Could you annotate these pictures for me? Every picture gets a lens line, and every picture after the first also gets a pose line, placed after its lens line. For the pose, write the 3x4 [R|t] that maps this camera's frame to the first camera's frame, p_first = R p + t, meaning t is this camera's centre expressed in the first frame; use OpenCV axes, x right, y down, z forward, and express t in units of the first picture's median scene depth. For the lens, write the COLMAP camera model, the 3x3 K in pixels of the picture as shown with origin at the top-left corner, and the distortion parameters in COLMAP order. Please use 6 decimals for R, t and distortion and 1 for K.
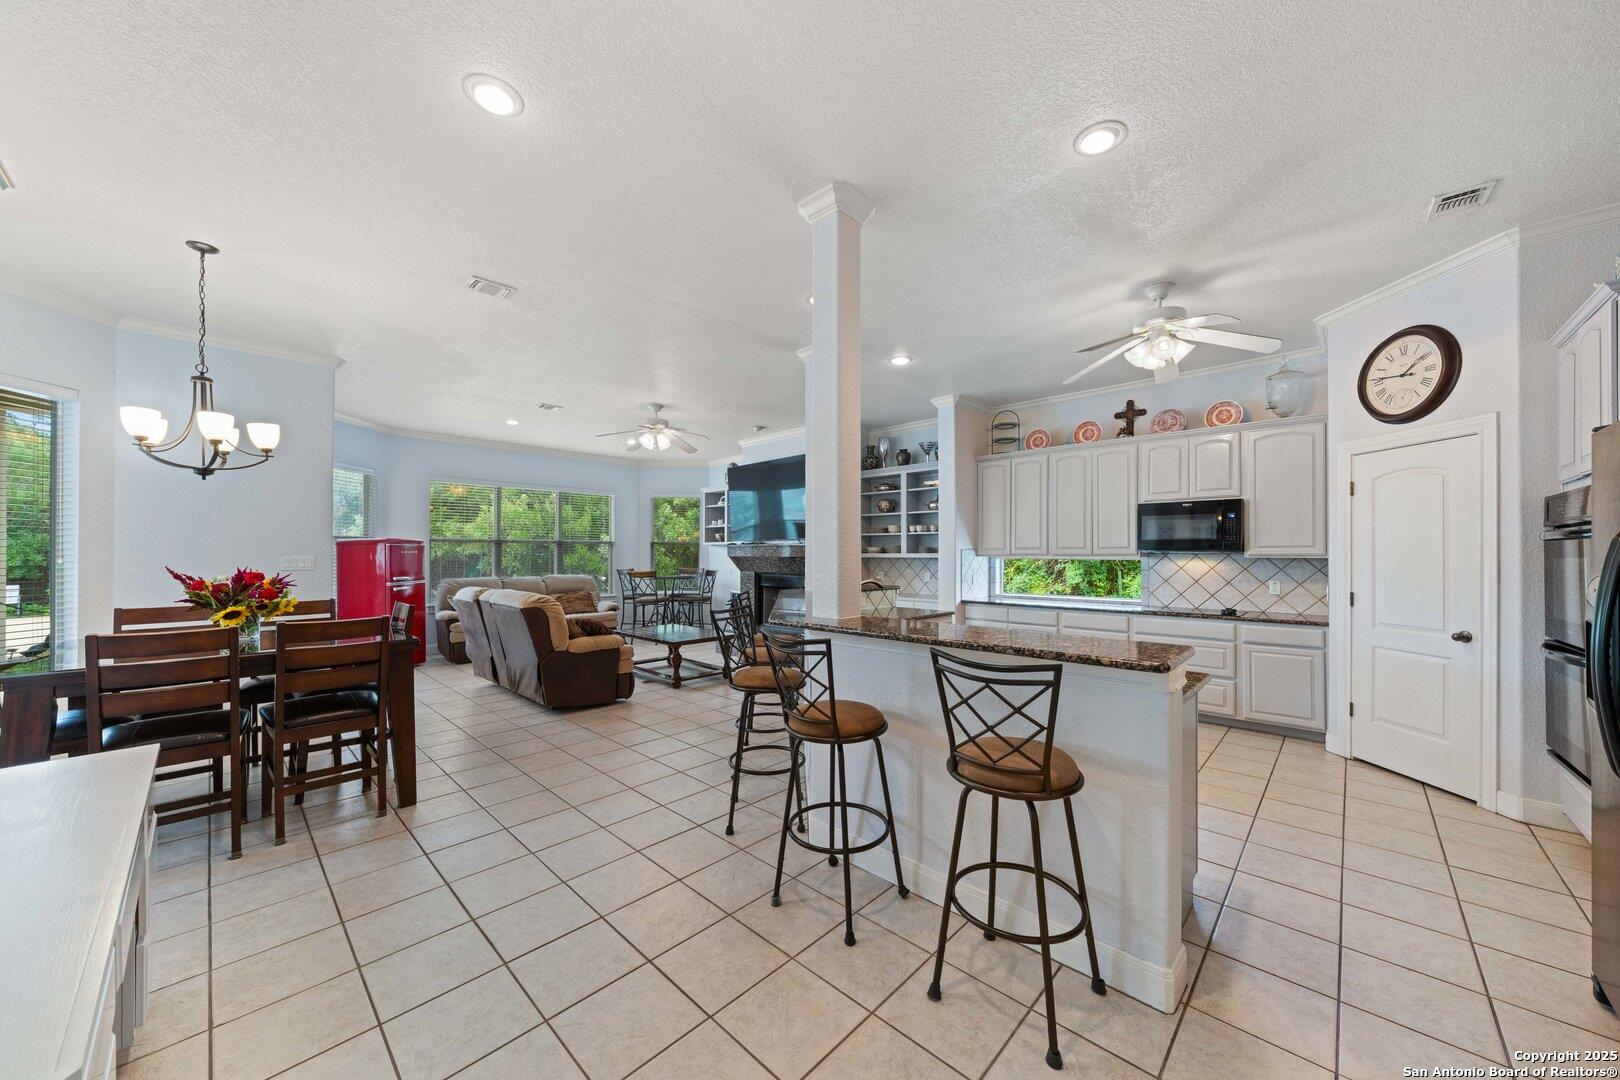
lens RADIAL K [[568.1, 0, 814.8], [0, 568.1, 548.7], [0, 0, 1]] dist [-0.002704, -0.000150]
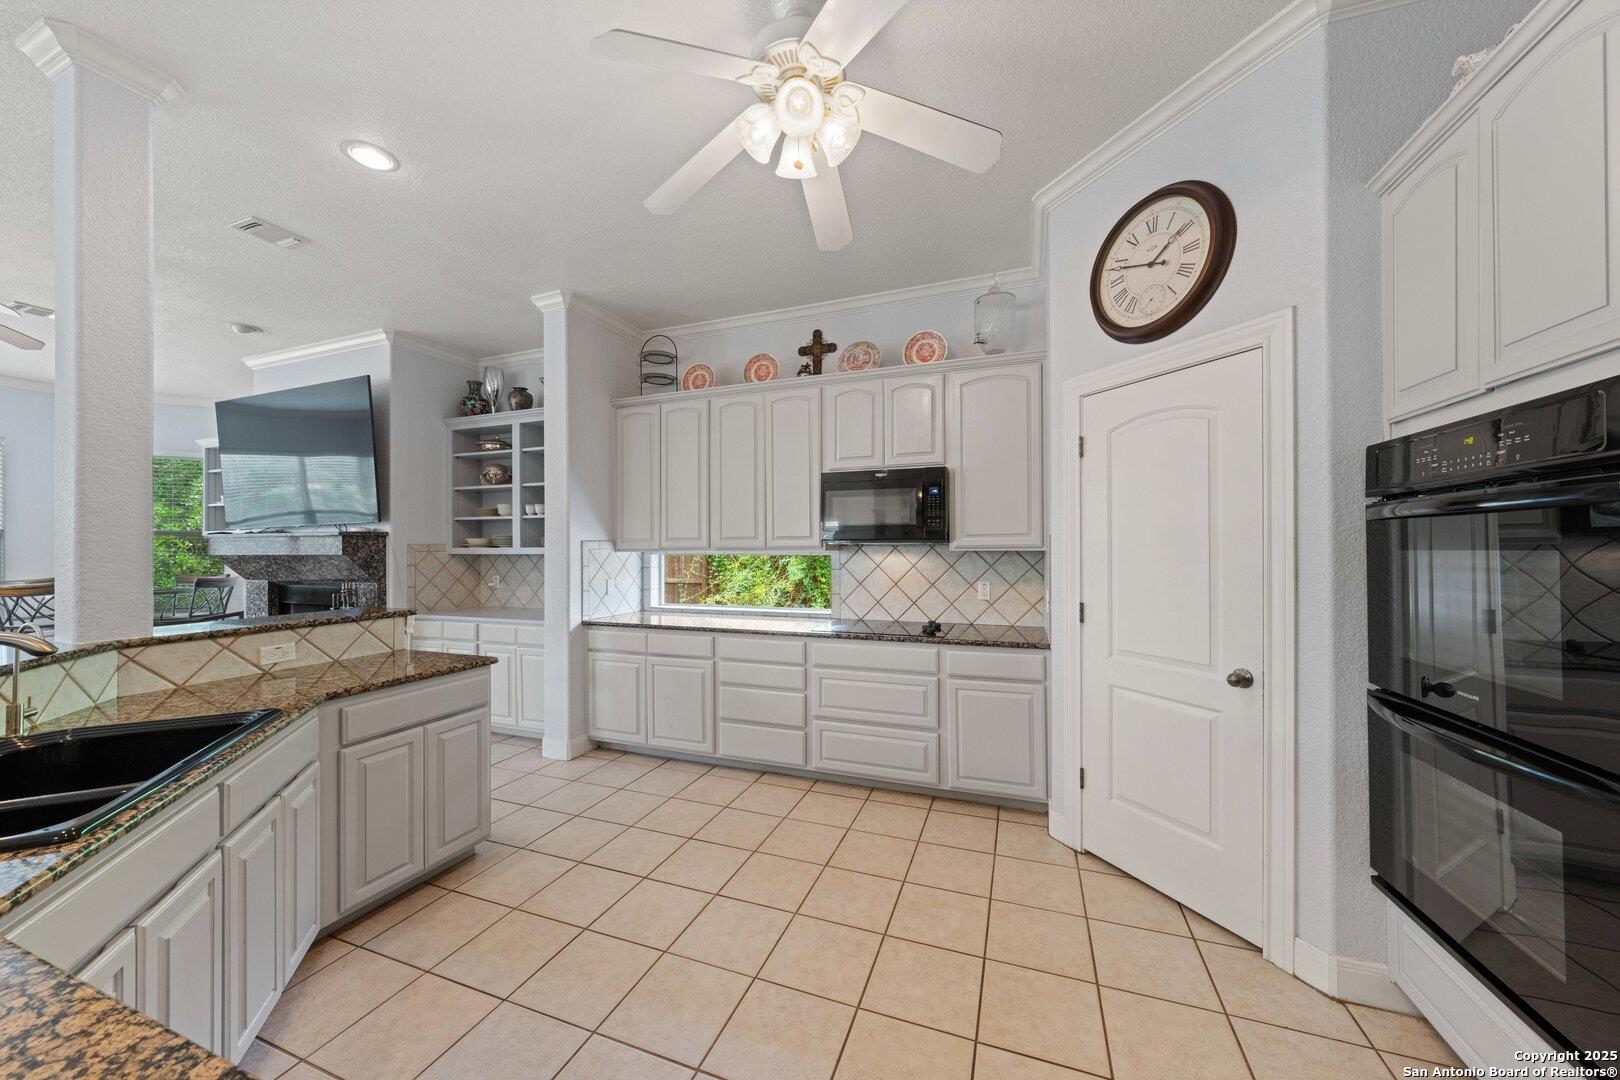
lens RADIAL K [[567.1, 0, 810.0], [0, 567.1, 540.0], [0, 0, 1]] dist [0.001331, -0.000009]
pose [[0.922154, -0.001349, 0.386822, 0.273147], [0.002800, 0.999991, -0.003189, 0.003365], [-0.386814, 0.004024, 0.922149, 0.350787]]
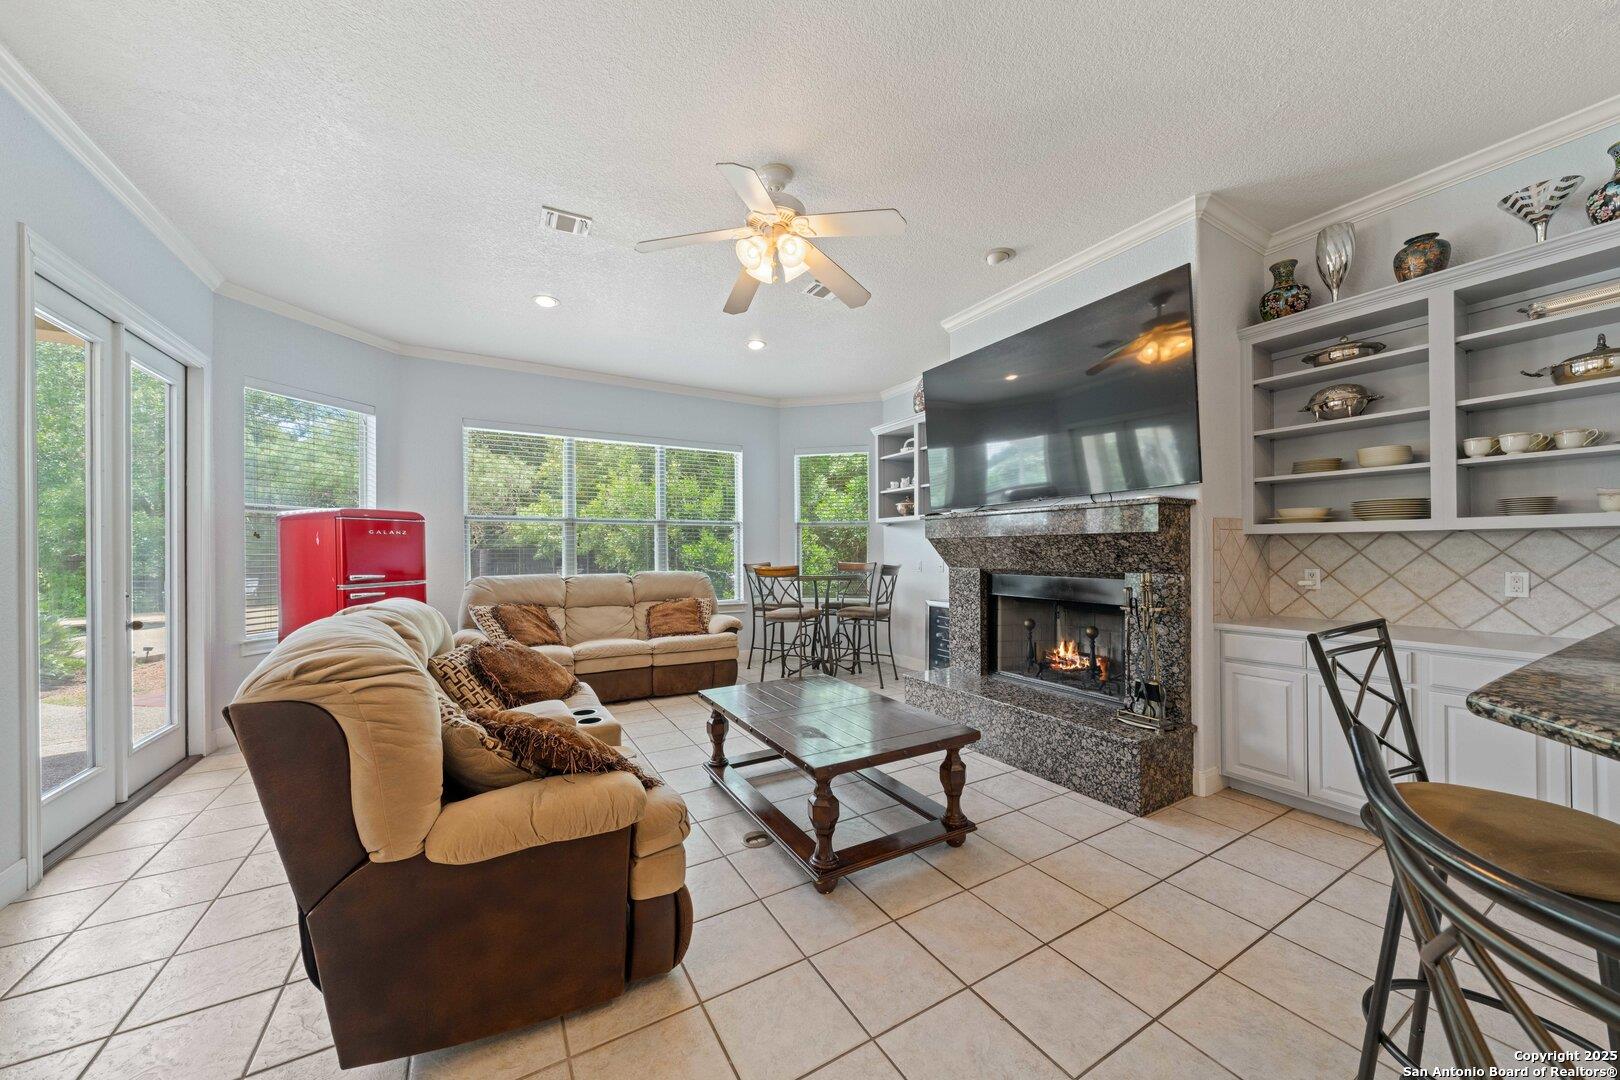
lens RADIAL K [[568.1, 0, 814.8], [0, 568.1, 548.7], [0, 0, 1]] dist [-0.002704, -0.000150]
pose [[0.960674, -0.005700, -0.277622, -0.158071], [0.007610, 0.999954, 0.005803, 0.028400], [0.277576, -0.007688, 0.960673, 0.696022]]
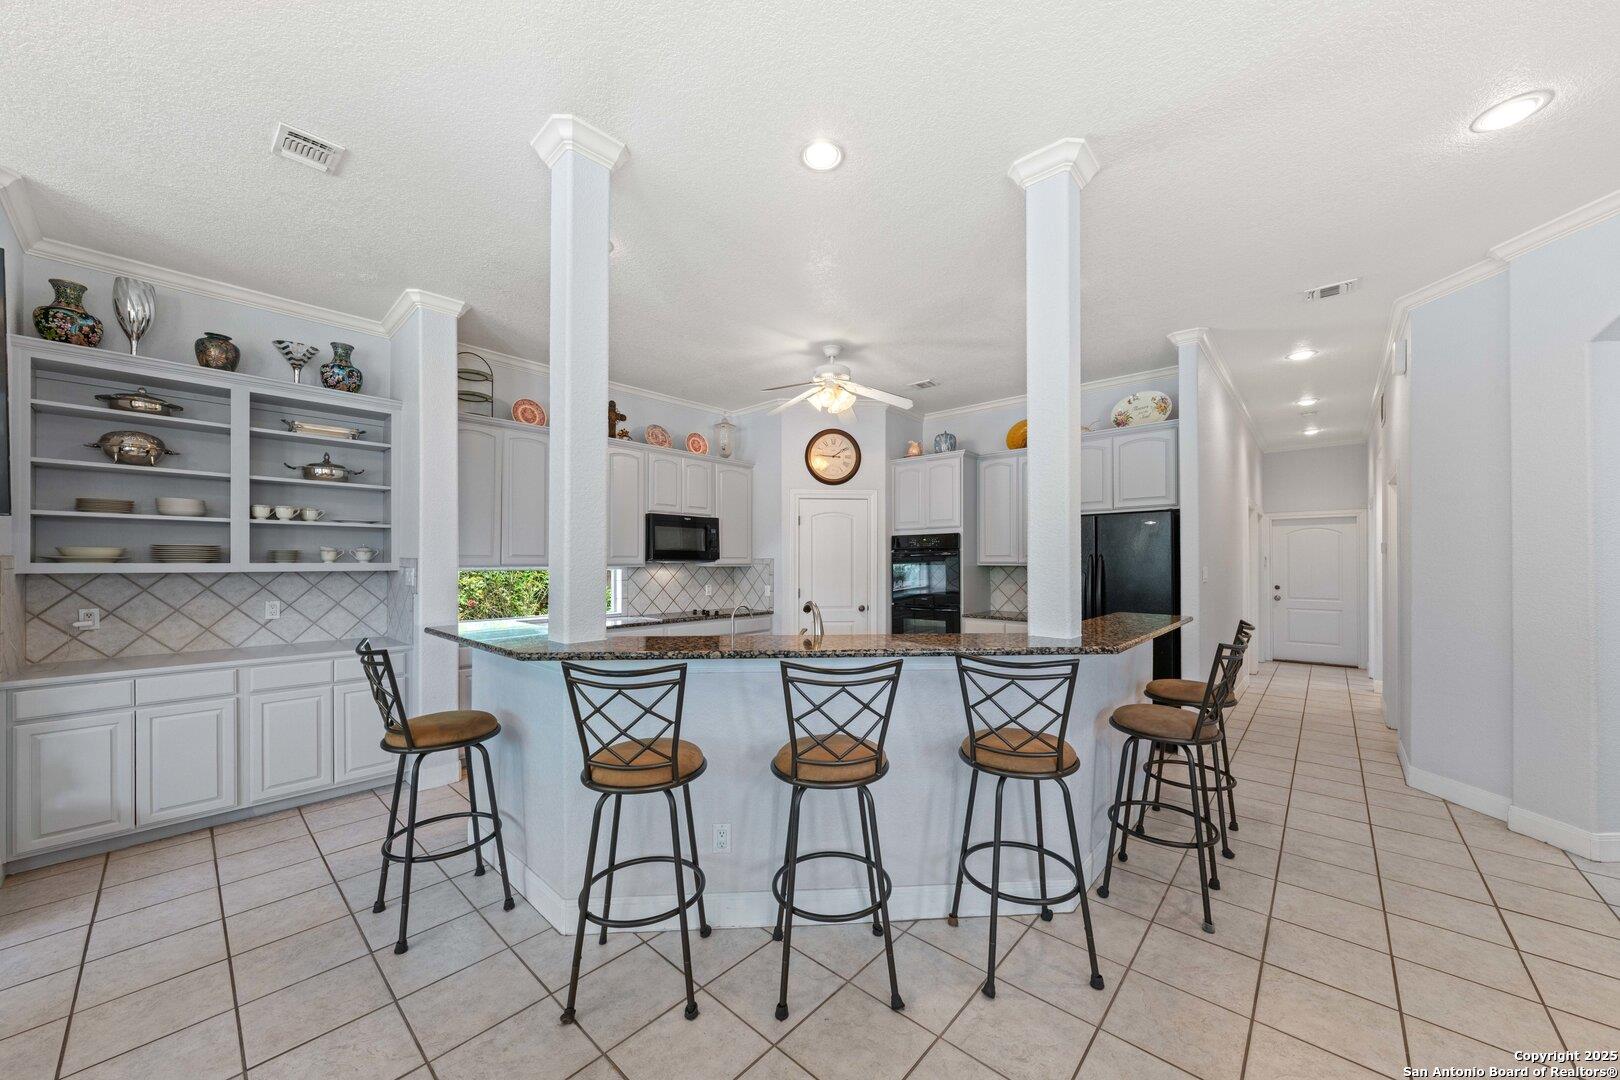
lens RADIAL K [[578.6, 0, 815.4], [0, 578.6, 561.3], [0, 0, 1]] dist [-0.002008, -0.000132]
pose [[-0.027991, 0.002600, 0.999605, -0.417053], [-0.008175, 0.999963, -0.002830, 0.005403], [-0.999575, -0.008251, -0.027969, 0.688796]]
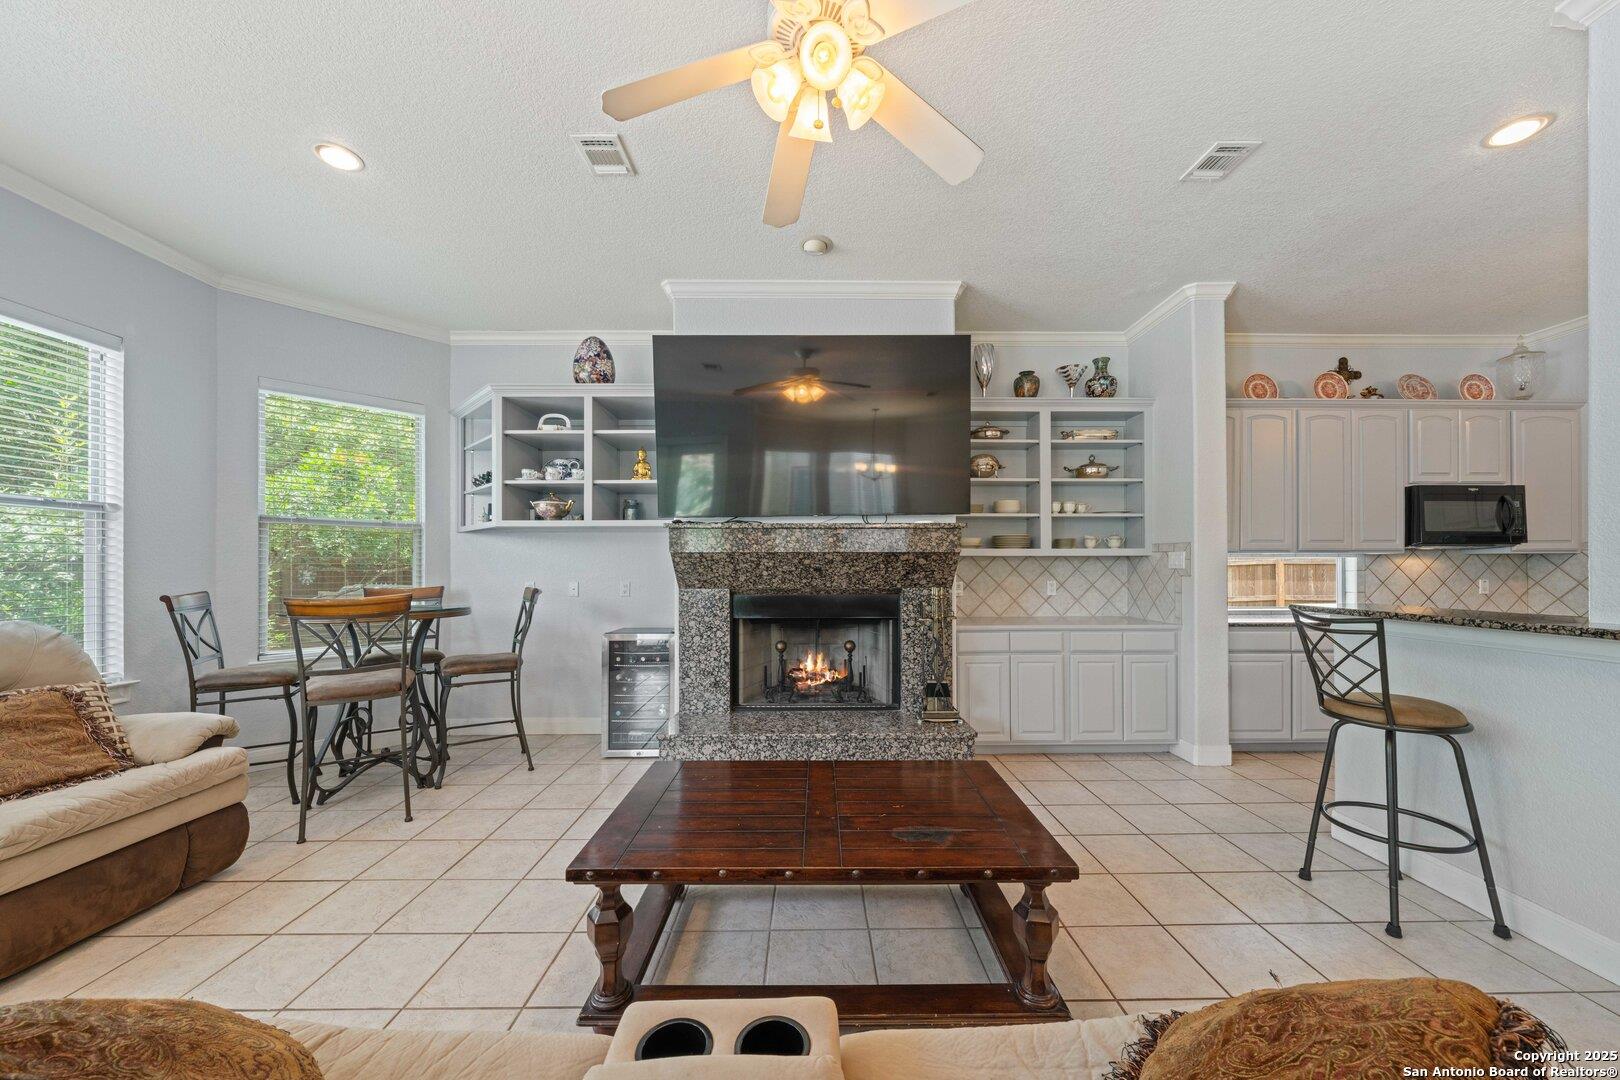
lens RADIAL K [[572.9, 0, 809.3], [0, 572.9, 565.9], [0, 0, 1]] dist [-0.001910, -0.000054]
pose [[0.716775, 0.000773, 0.697304, -0.543243], [-0.004830, 0.999981, 0.003857, 0.031500], [-0.697288, -0.006133, 0.716765, 0.948793]]
